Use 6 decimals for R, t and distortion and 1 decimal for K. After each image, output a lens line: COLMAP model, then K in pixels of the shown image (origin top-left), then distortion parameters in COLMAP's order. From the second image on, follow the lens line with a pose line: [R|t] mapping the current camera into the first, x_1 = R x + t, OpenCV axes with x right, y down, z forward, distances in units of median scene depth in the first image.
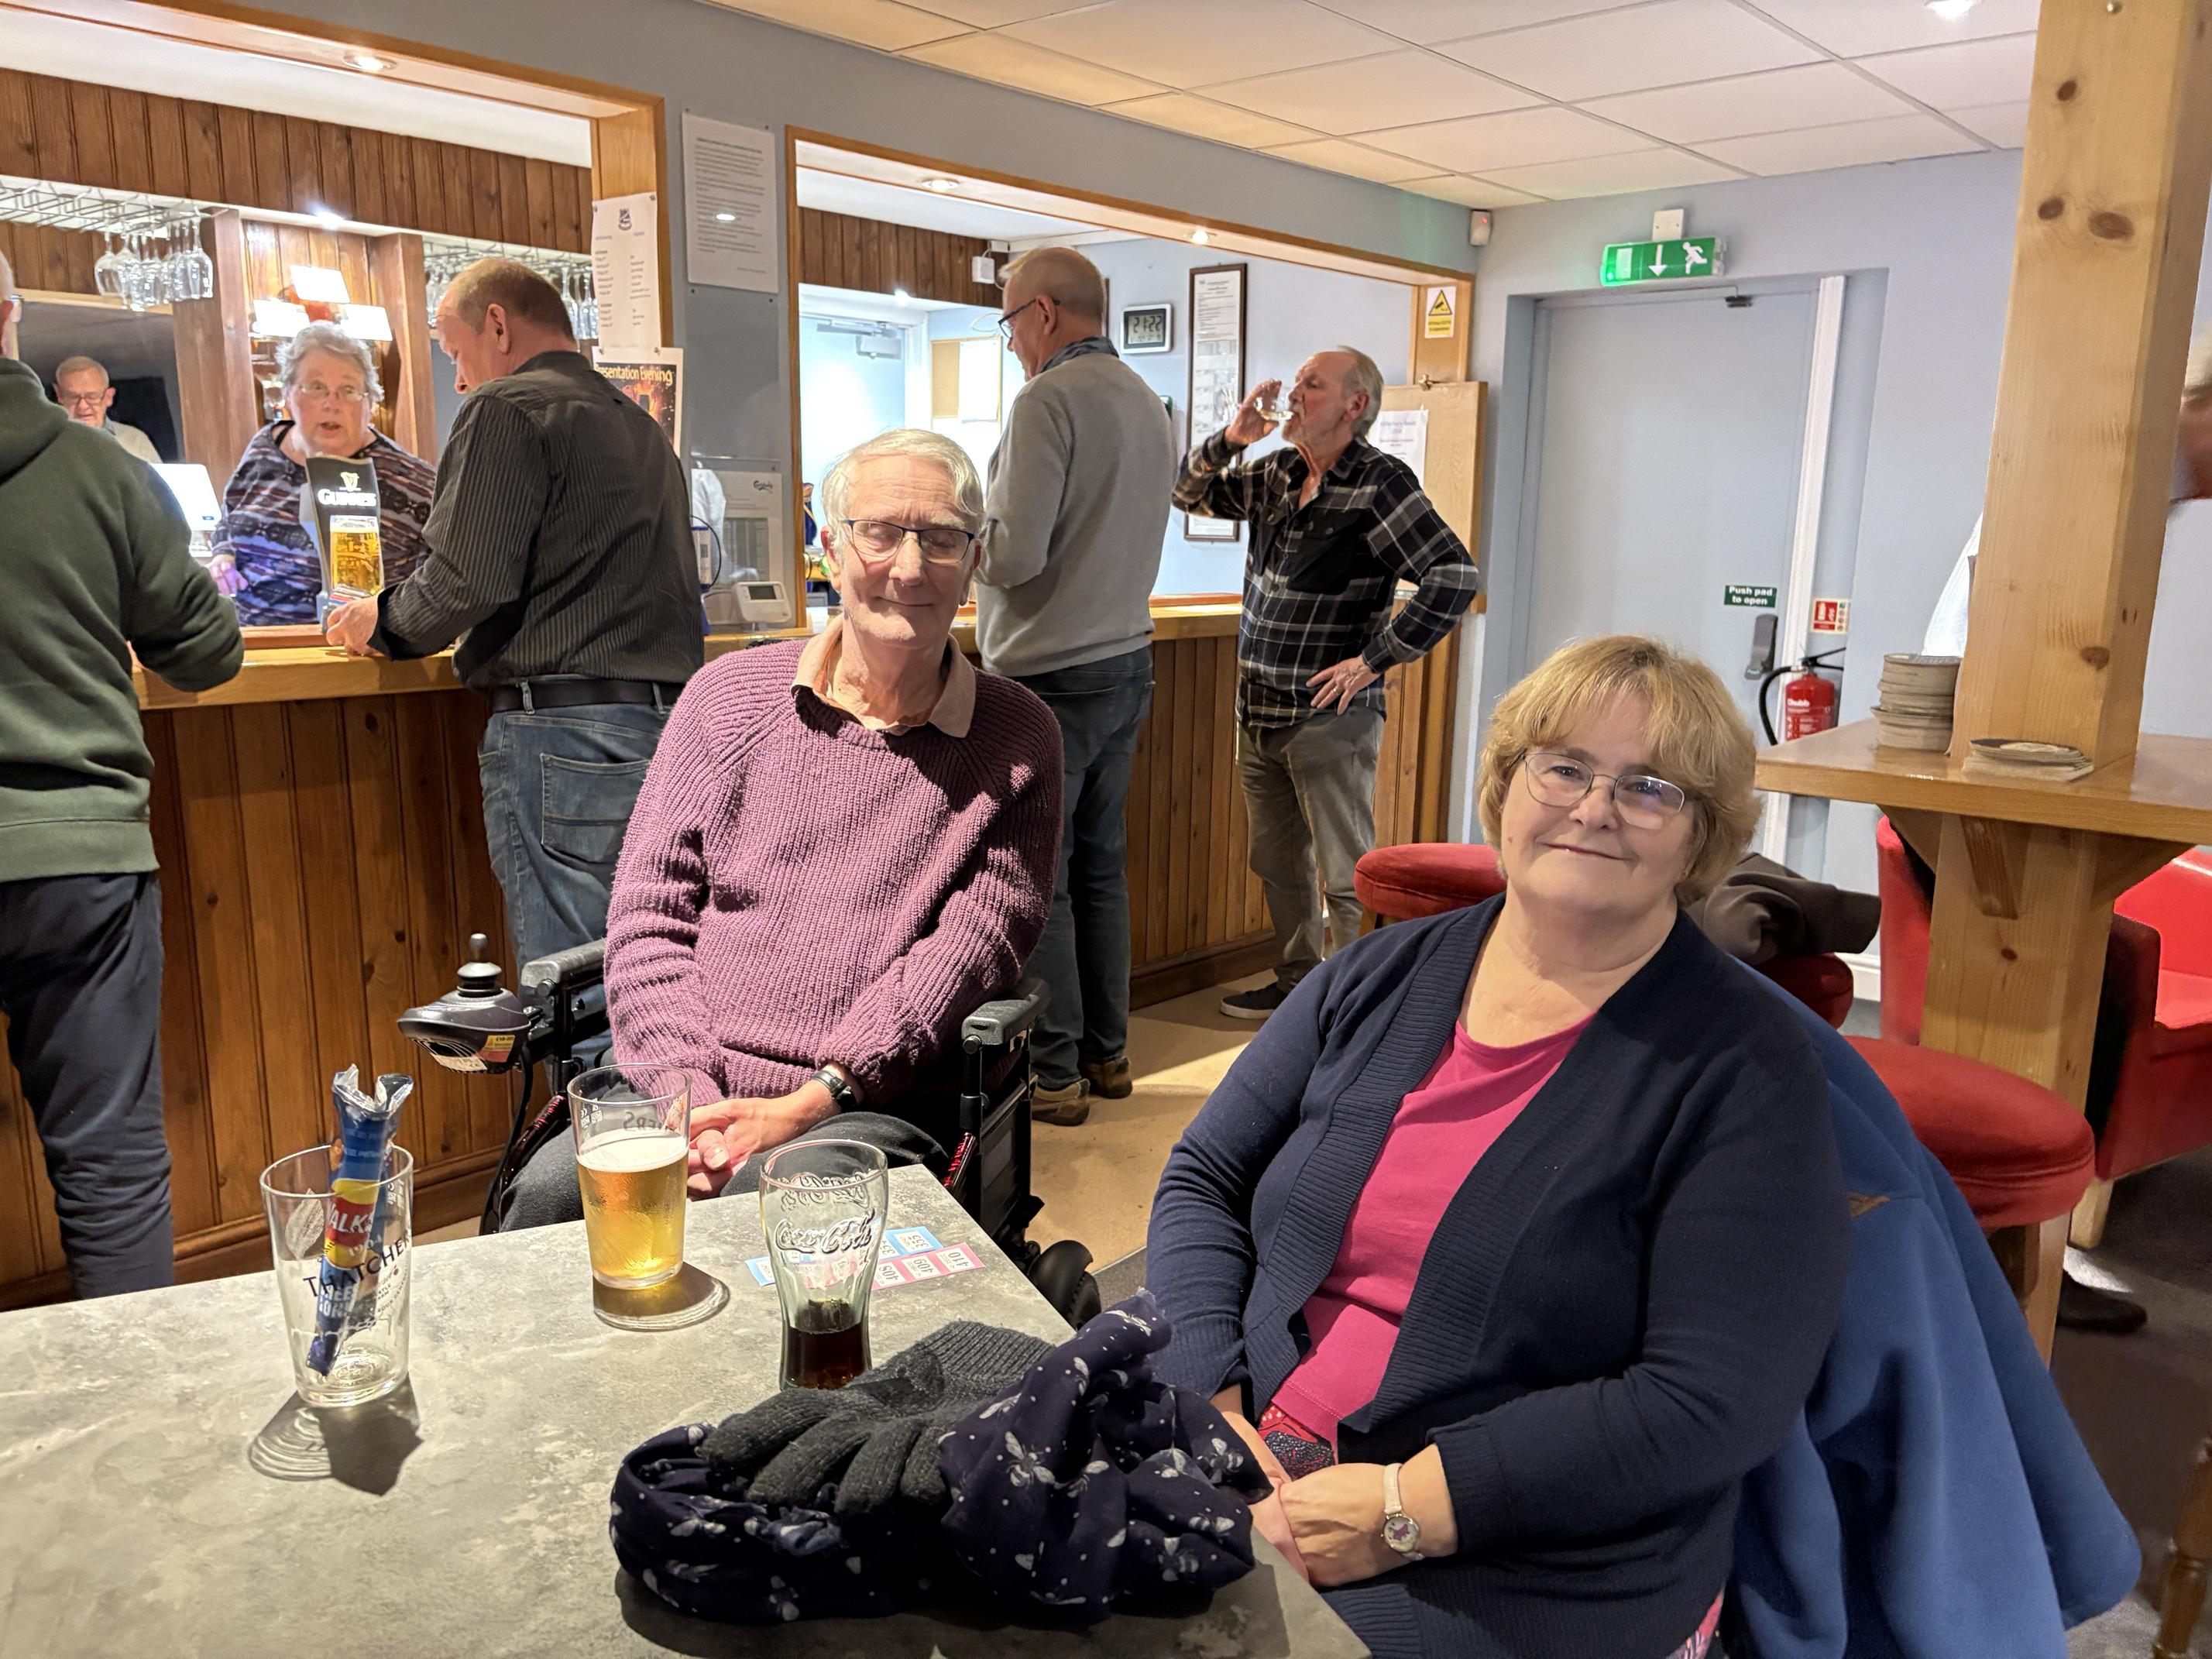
lens RADIAL K [[1660.4, 0, 1104.3], [0, 1660.4, 825.2], [0, 0, 1]] dist [0.071340, 0.014484]
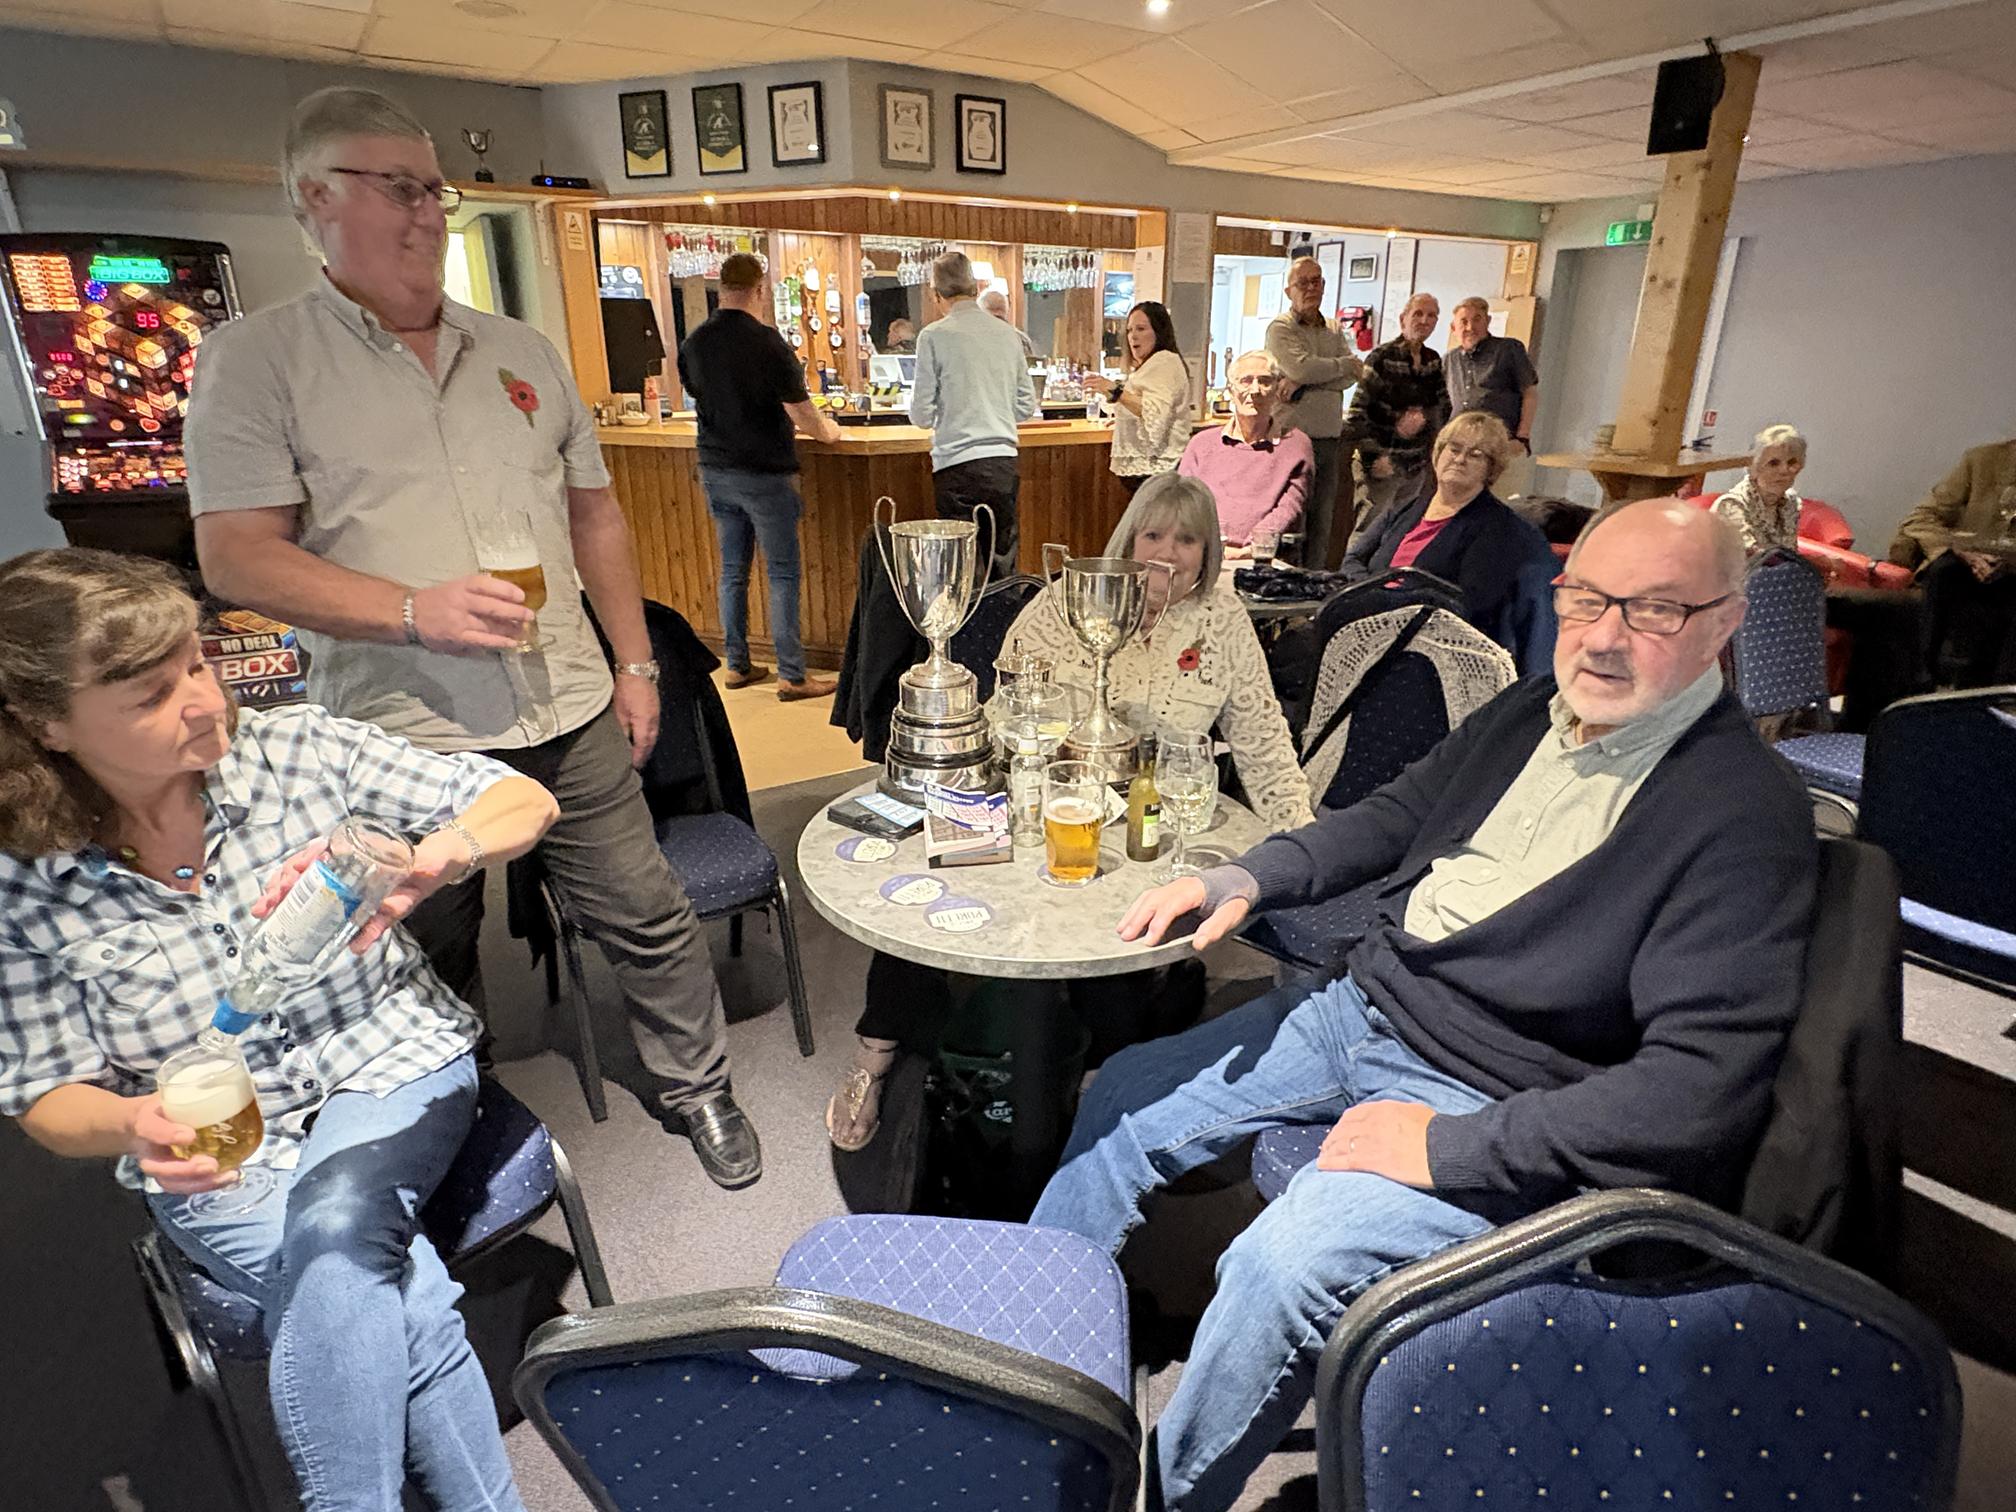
lens RADIAL K [[1117.5, 0, 1009.5], [0, 1117.5, 753.9], [0, 0, 1]] dist [0.032199, 0.000974]
pose [[0.966761, 0.075988, -0.244130, -0.010515], [-0.037741, 0.986768, 0.157686, 0.085066], [0.252882, -0.143231, 0.956836, -0.542843]]
